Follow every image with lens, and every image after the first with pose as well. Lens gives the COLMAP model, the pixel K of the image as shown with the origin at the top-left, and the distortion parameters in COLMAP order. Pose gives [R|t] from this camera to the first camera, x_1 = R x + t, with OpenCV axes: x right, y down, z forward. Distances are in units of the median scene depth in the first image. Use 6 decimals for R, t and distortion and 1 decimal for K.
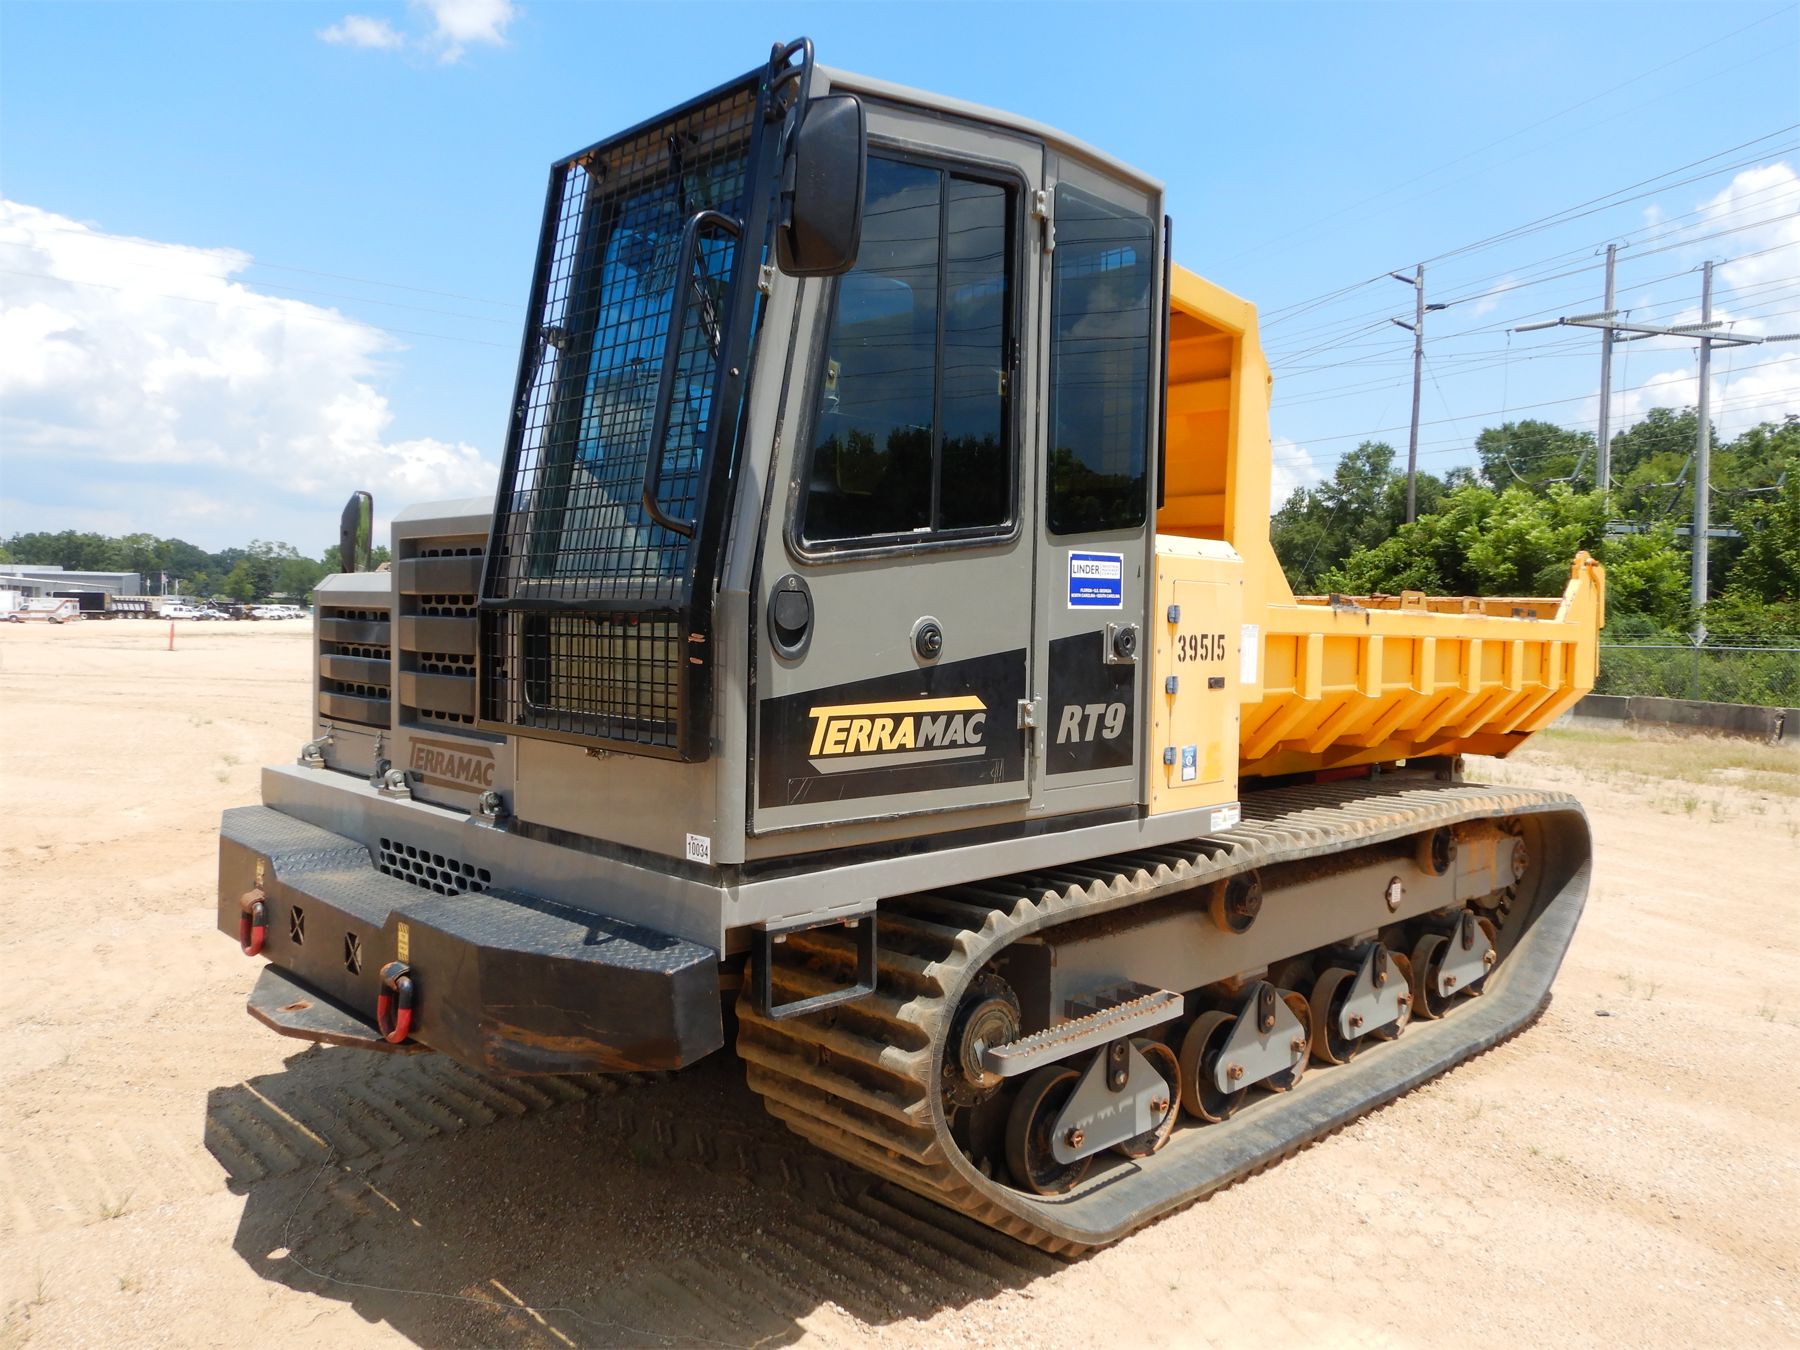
lens RADIAL K [[1307.5, 0, 901.9], [0, 1307.5, 625.3], [0, 0, 1]] dist [0.005279, 0.000536]
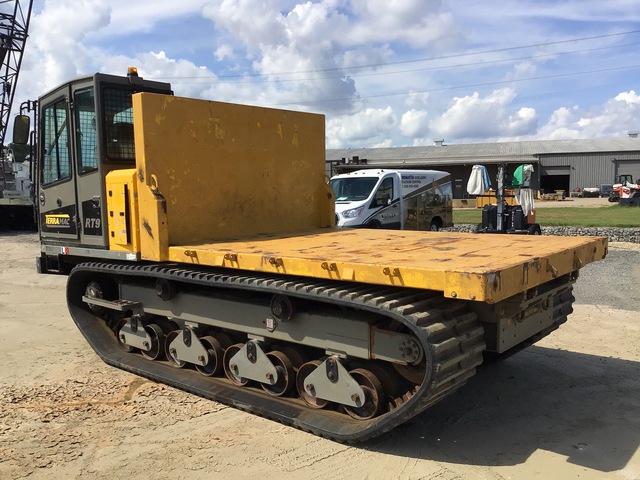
lens RADIAL K [[608.6, 0, 320.0], [0, 608.6, 240.0], [0, 0, 1]] dist [-0.003286, -0.010842]
pose [[0.054033, 0.069088, -0.996146, 2.100354], [0.031032, 0.997006, 0.070830, 0.018743], [0.998057, -0.034739, 0.051727, 1.672165]]
